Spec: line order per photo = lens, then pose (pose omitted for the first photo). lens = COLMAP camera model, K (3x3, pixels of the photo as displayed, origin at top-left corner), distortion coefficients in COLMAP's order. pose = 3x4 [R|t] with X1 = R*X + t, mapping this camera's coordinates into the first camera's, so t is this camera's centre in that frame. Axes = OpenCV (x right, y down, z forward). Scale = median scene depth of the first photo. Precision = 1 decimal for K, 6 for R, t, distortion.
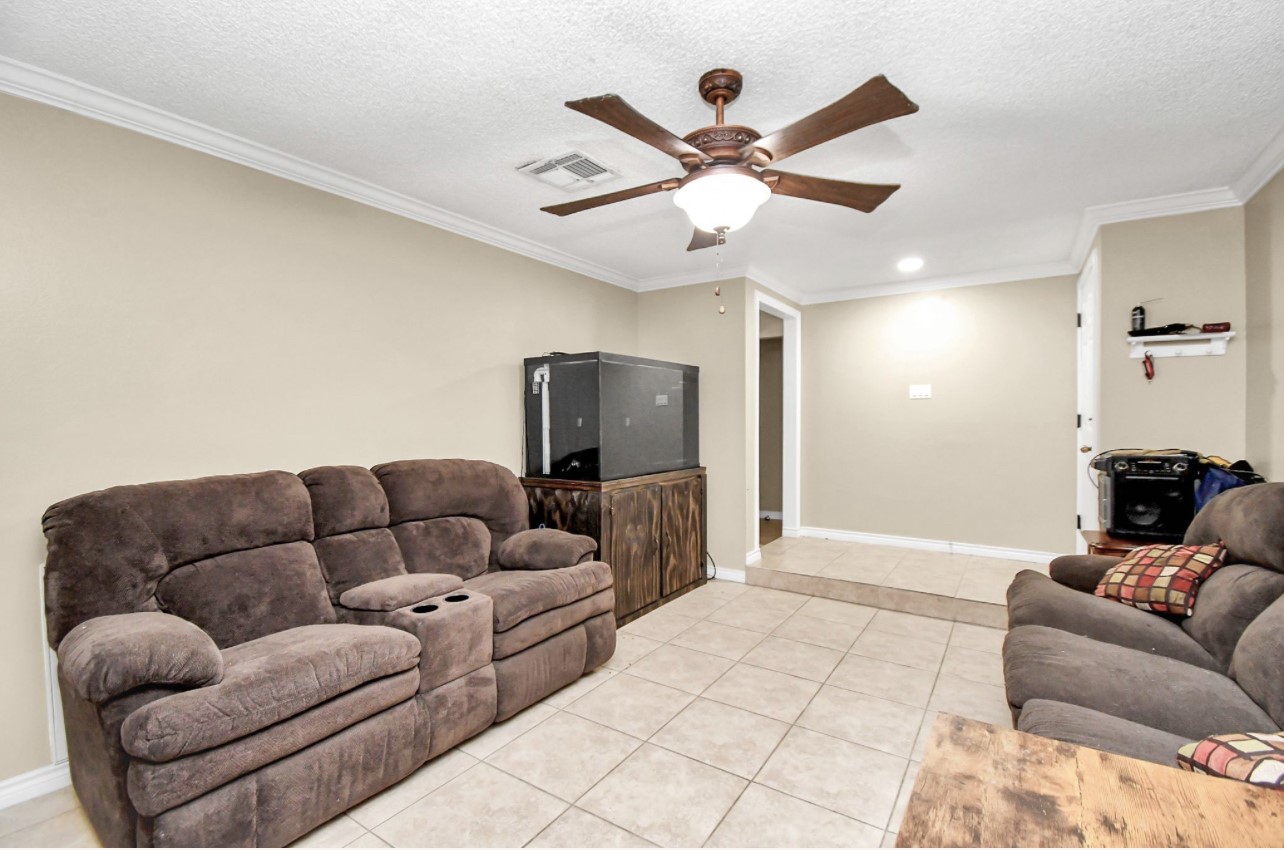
lens RADIAL K [[576.4, 0, 643.7], [0, 576.4, 419.4], [0, 0, 1]] dist [0.000761, -0.006319]
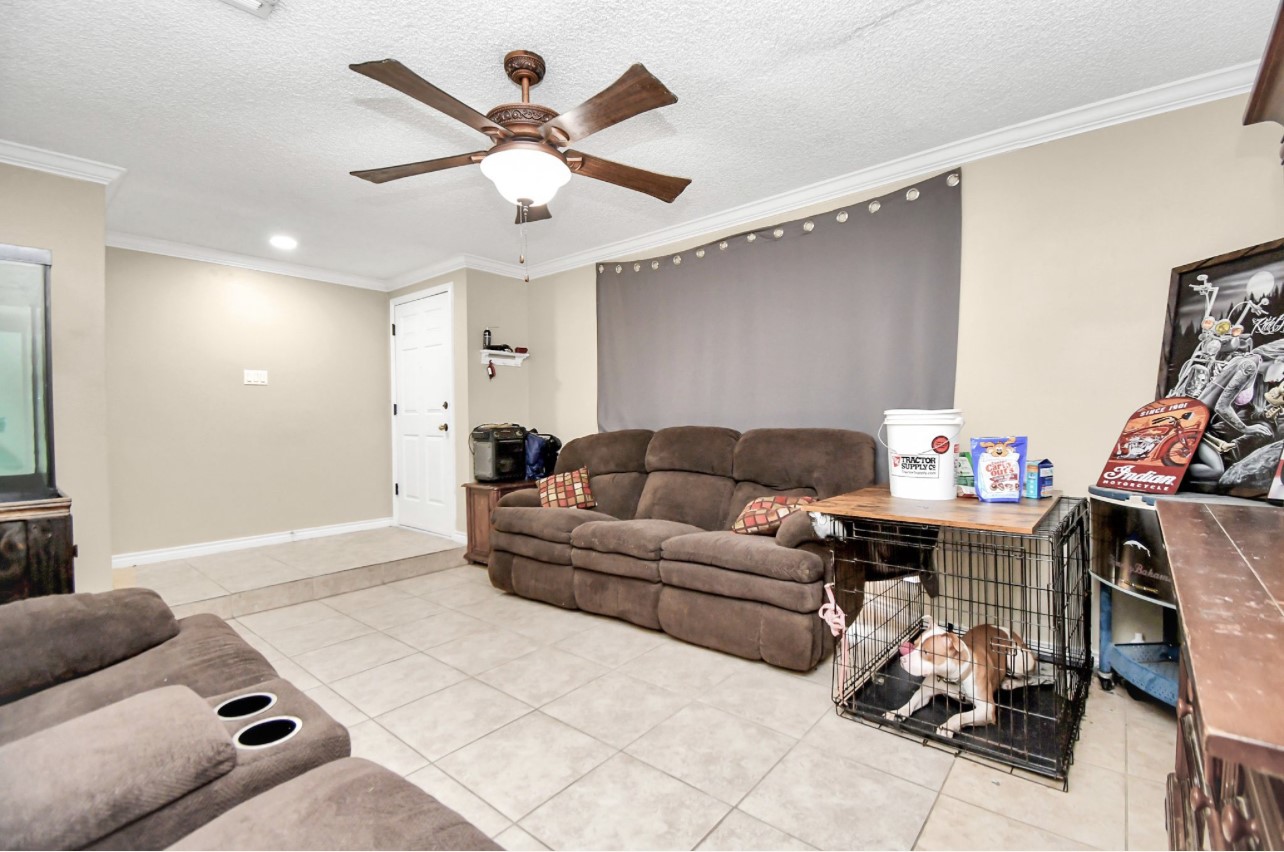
lens RADIAL K [[567.8, 0, 646.0], [0, 567.8, 423.7], [0, 0, 1]] dist [-0.002116, -0.000156]
pose [[0.094850, -0.005492, 0.995476, -0.606119], [0.015710, 0.999869, 0.004020, 0.053091], [-0.995368, 0.015257, 0.094923, 0.468011]]
